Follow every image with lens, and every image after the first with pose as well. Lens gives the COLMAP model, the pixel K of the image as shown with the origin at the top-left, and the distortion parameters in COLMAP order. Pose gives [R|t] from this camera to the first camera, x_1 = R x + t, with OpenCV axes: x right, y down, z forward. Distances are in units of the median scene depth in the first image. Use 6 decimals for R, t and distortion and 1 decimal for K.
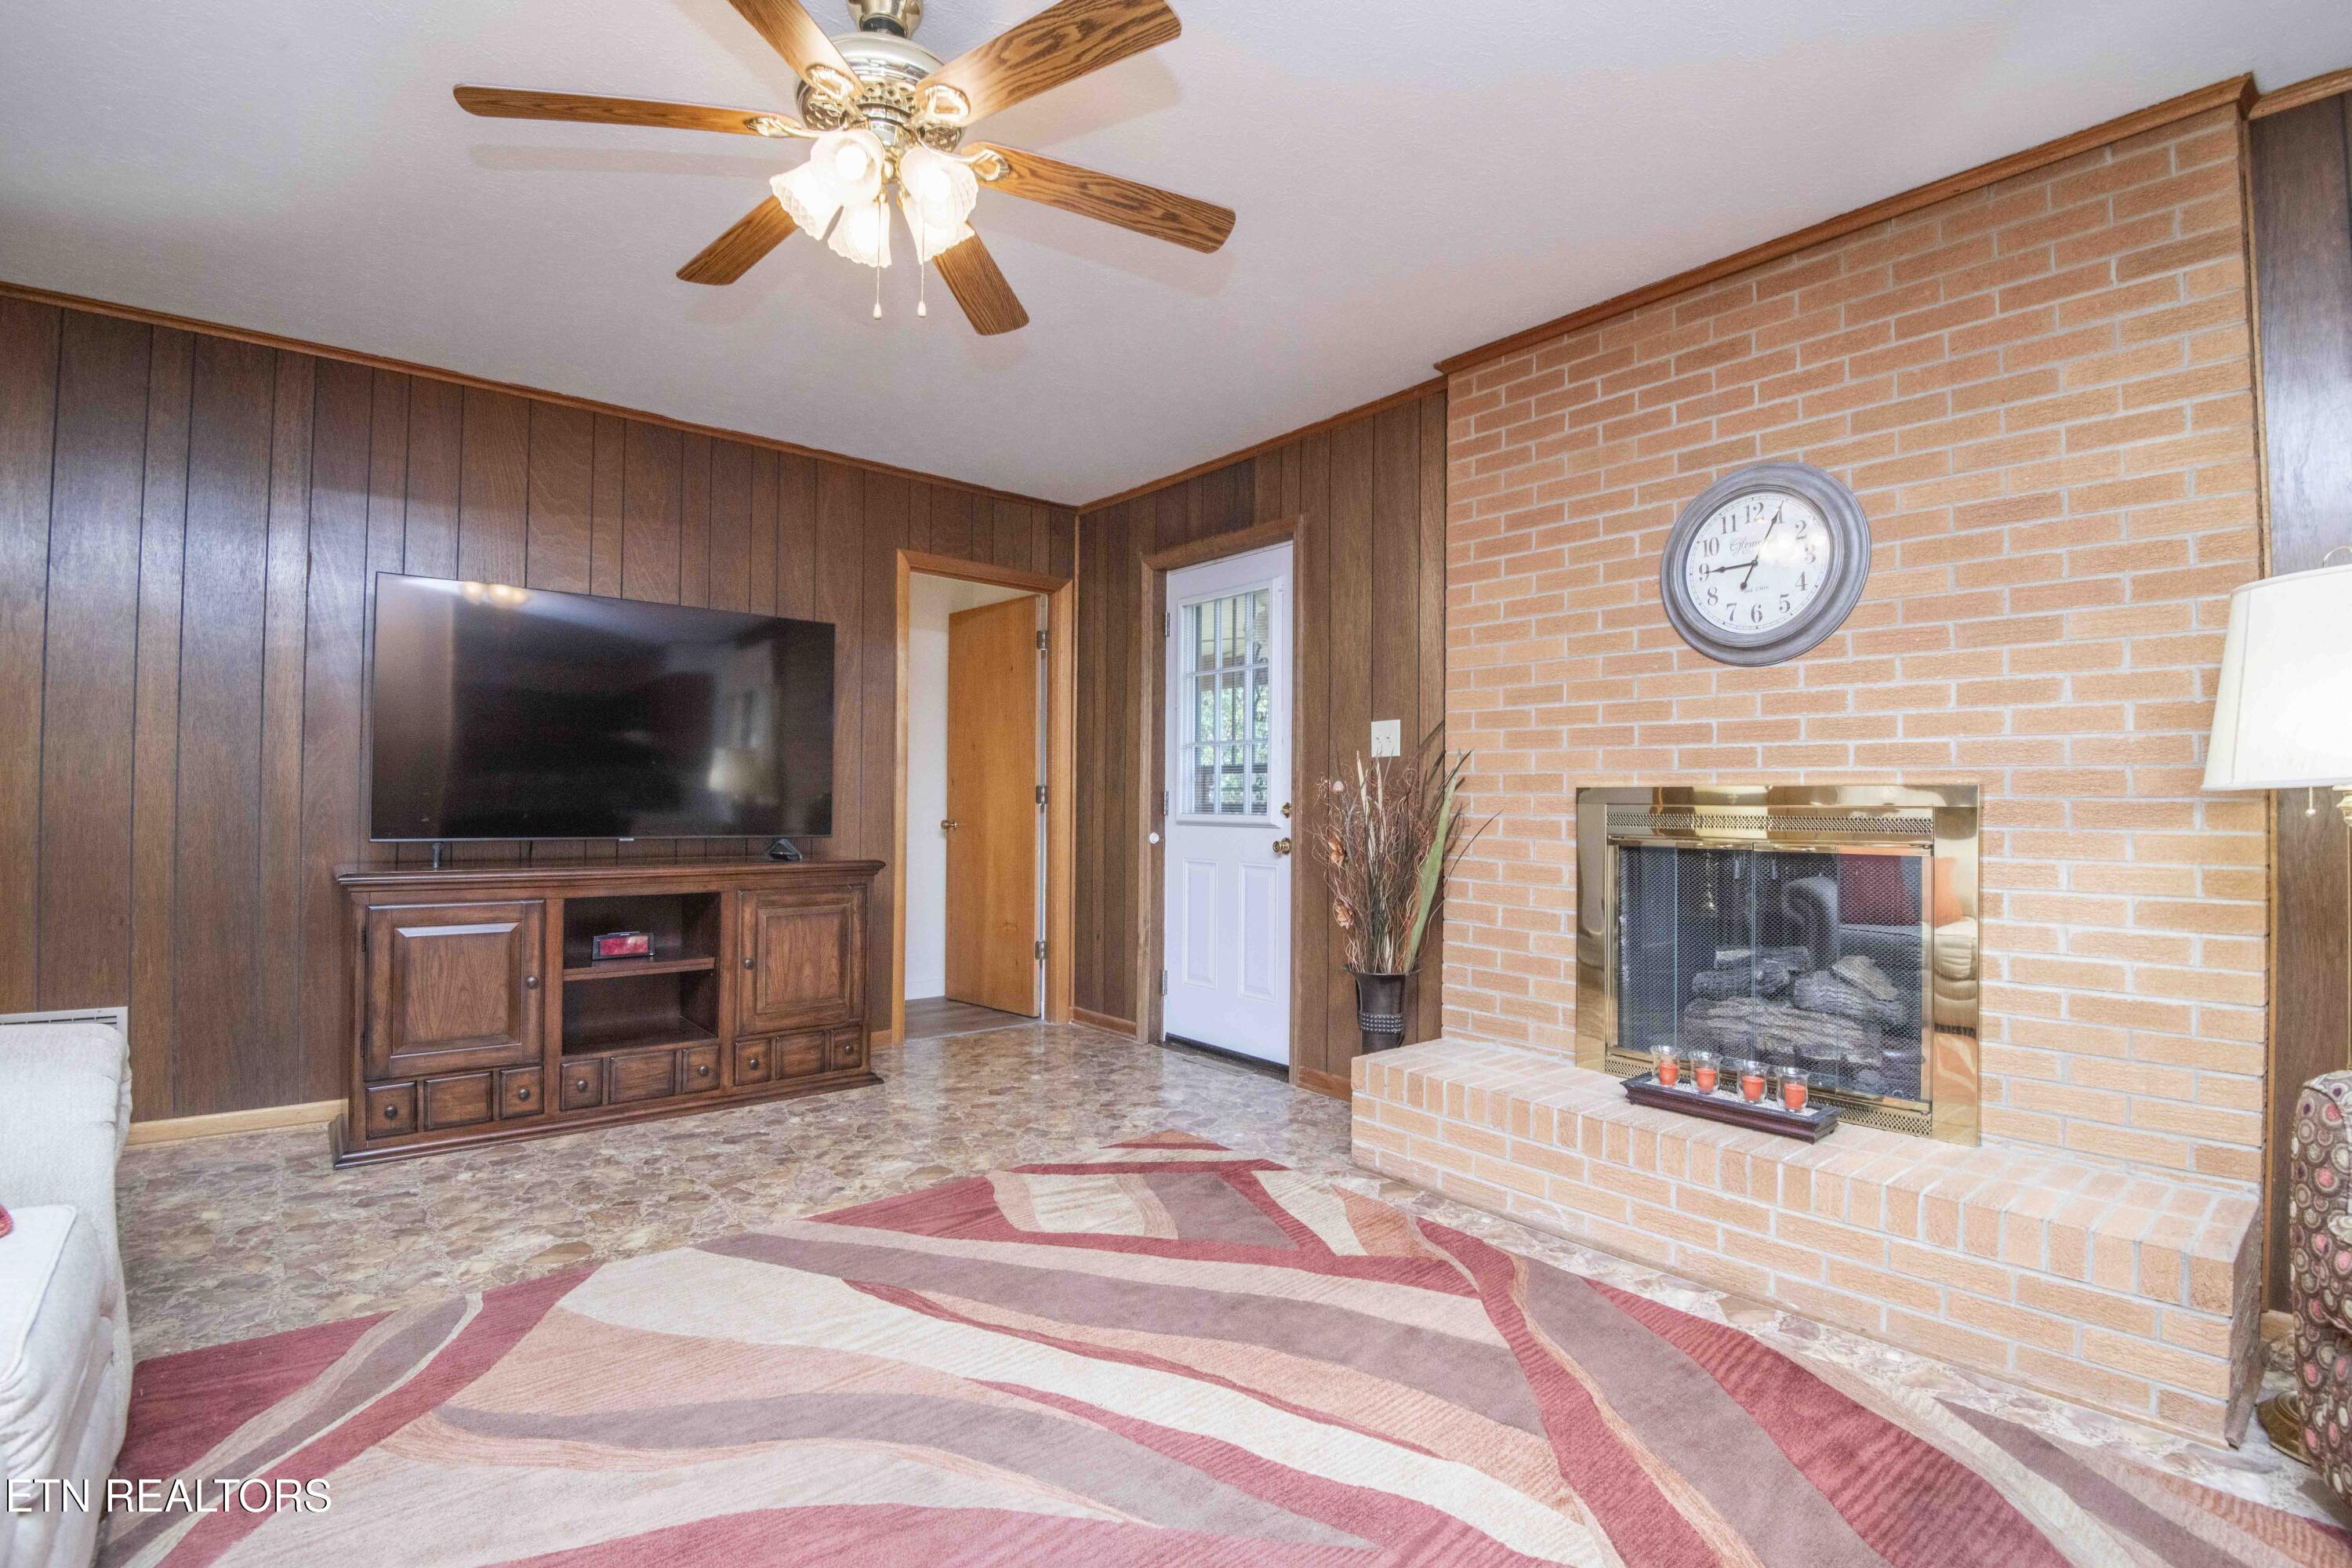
lens RADIAL K [[1088.2, 0, 1184.2], [0, 1088.2, 784.1], [0, 0, 1]] dist [-0.021908, -0.013364]
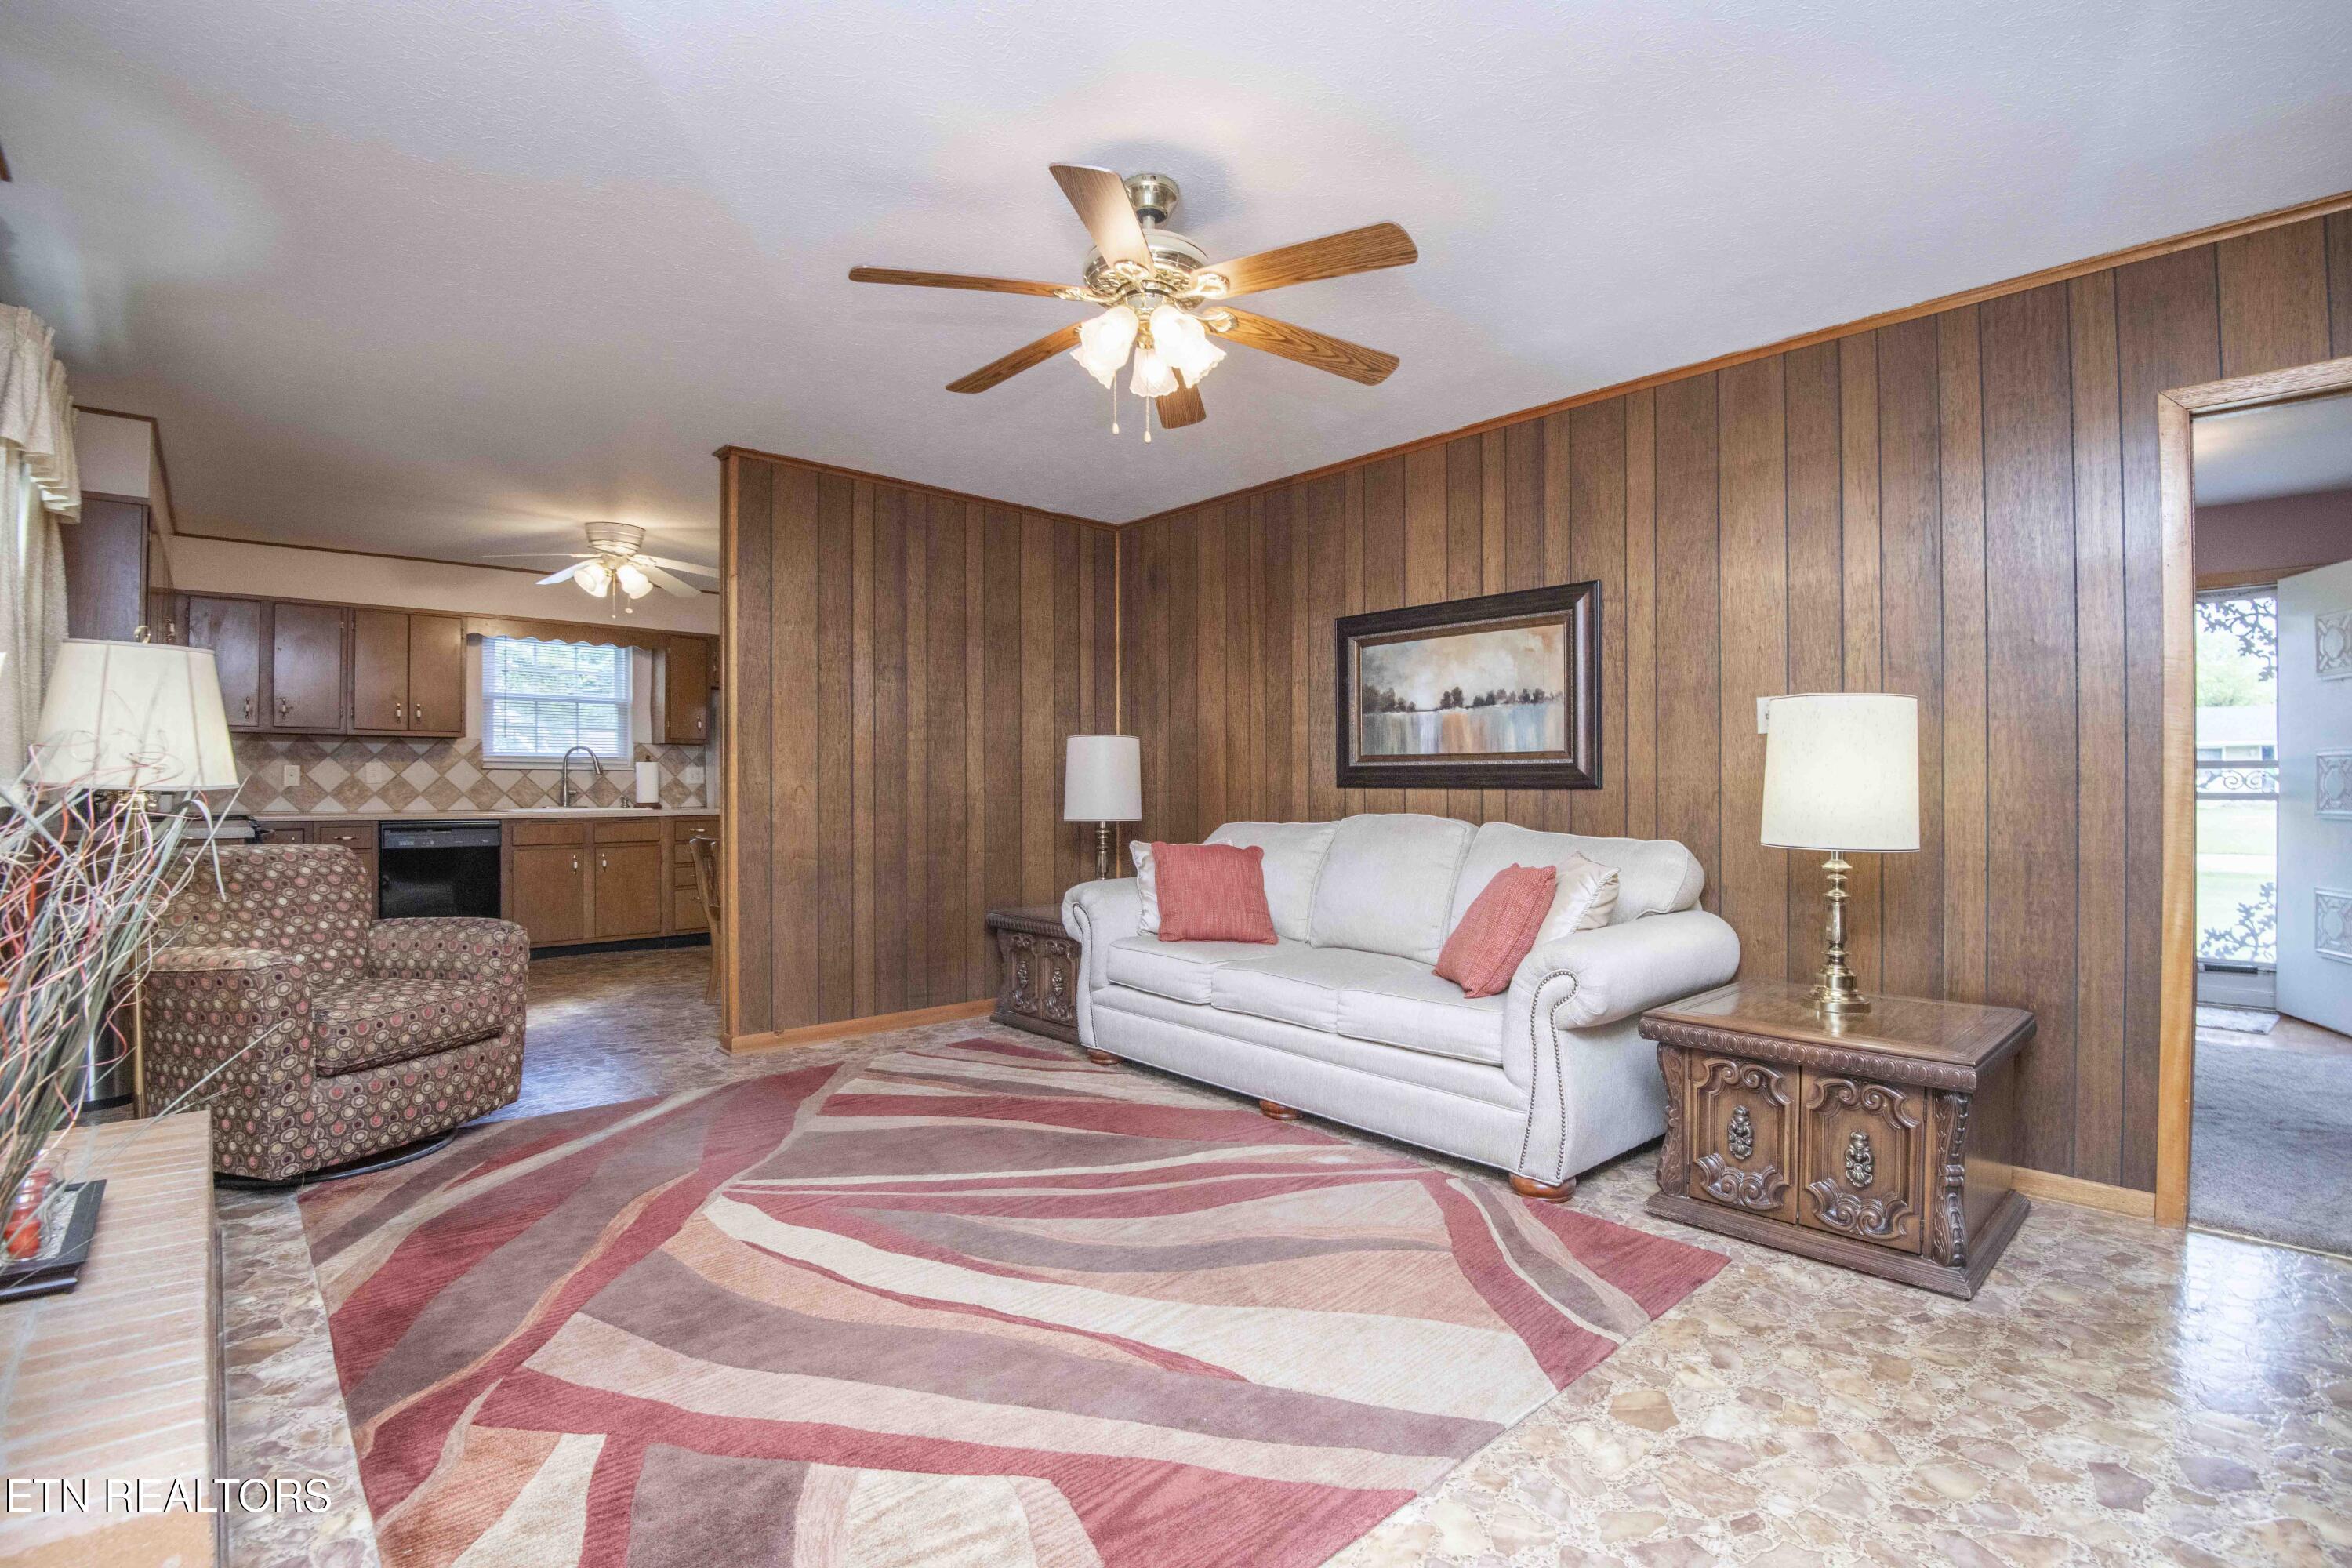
lens RADIAL K [[1088.2, 0, 1184.2], [0, 1088.2, 784.1], [0, 0, 1]] dist [-0.021908, -0.013364]
pose [[-0.999357, -0.011903, -0.033830, -0.239265], [-0.011074, 0.999636, -0.024589, 0.013970], [0.034111, -0.024198, -0.999125, 1.924596]]
